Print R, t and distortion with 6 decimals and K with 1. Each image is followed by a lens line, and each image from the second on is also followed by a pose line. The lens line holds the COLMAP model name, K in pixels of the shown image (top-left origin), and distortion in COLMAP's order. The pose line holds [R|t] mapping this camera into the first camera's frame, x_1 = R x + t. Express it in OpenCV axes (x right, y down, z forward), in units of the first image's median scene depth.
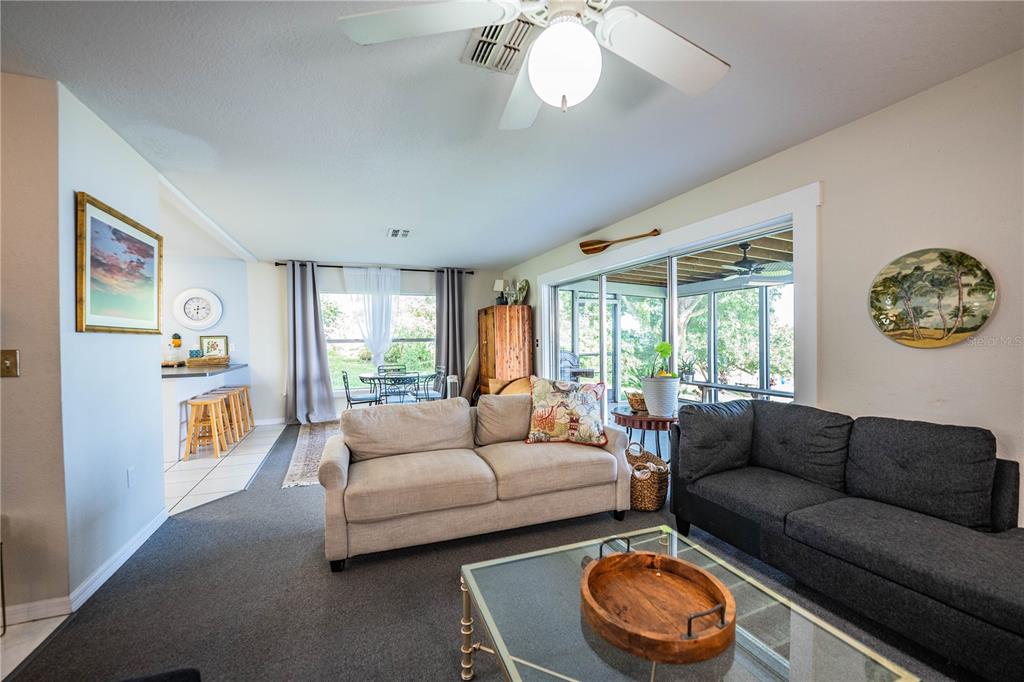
lens RADIAL K [[418.3, 0, 509.7], [0, 418.3, 340.7], [0, 0, 1]] dist [-0.026629, 0.001873]
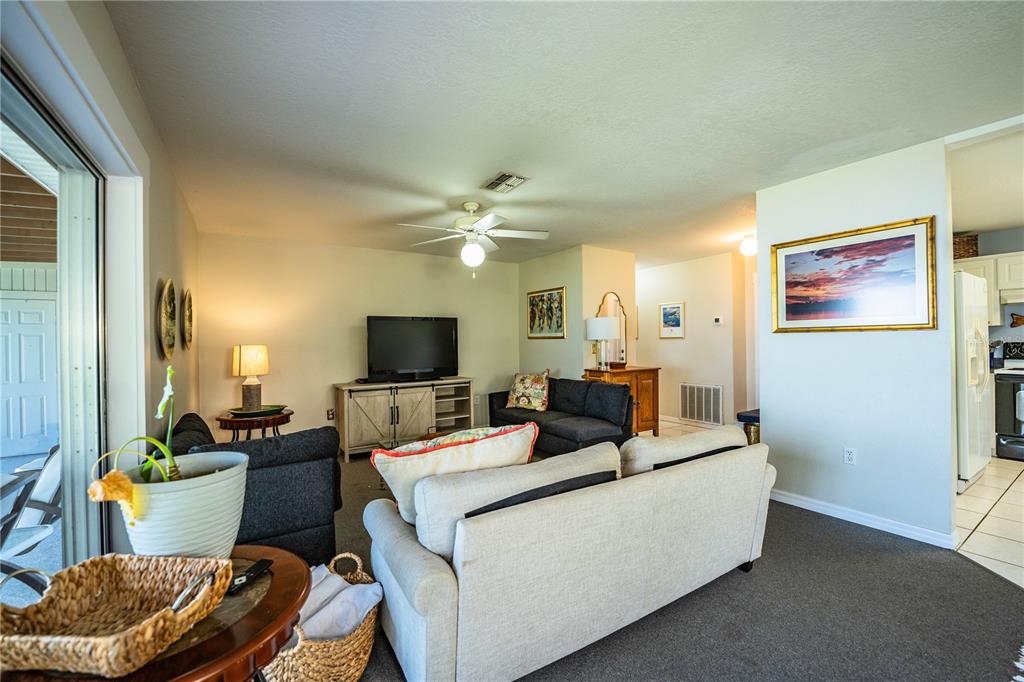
lens RADIAL K [[418.3, 0, 513.6], [0, 418.3, 341.5], [0, 0, 1]] dist [-0.026629, 0.001873]
pose [[-0.979352, 0.024902, -0.200623, 0.186721], [0.023893, 0.999687, 0.007450, -0.016345], [0.200746, 0.002503, -0.979640, 1.625331]]
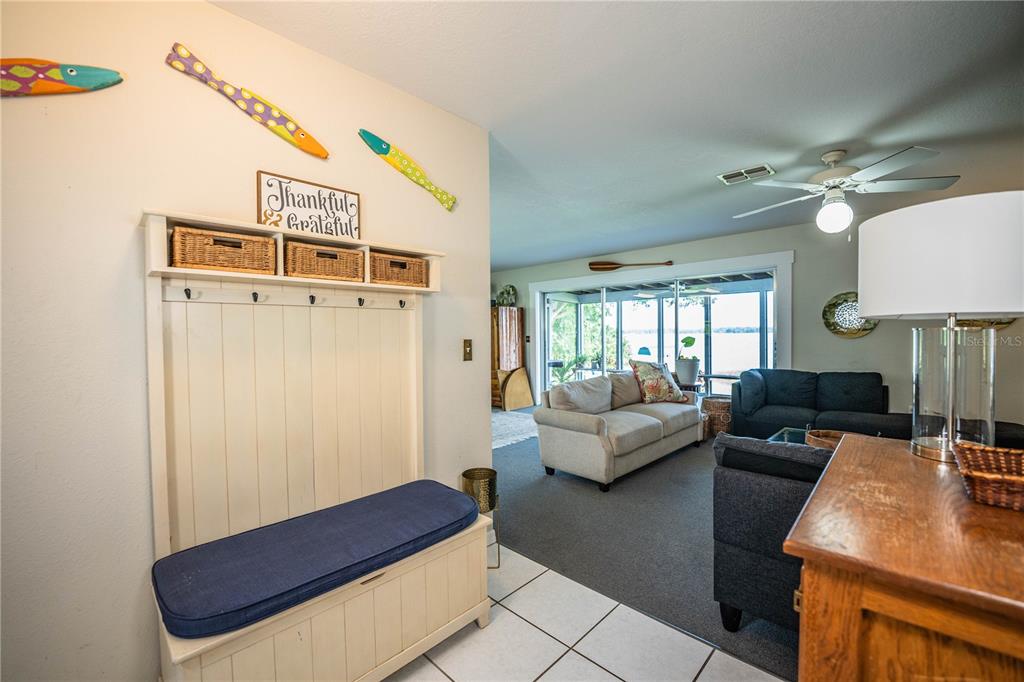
lens RADIAL K [[418.3, 0, 511.3], [0, 418.3, 341.2], [0, 0, 1]] dist [-0.026629, 0.001873]
pose [[0.907715, -0.004305, 0.419566, -1.022400], [0.002805, 0.999987, 0.004191, 0.014381], [-0.419579, -0.002628, 0.907715, -0.146023]]
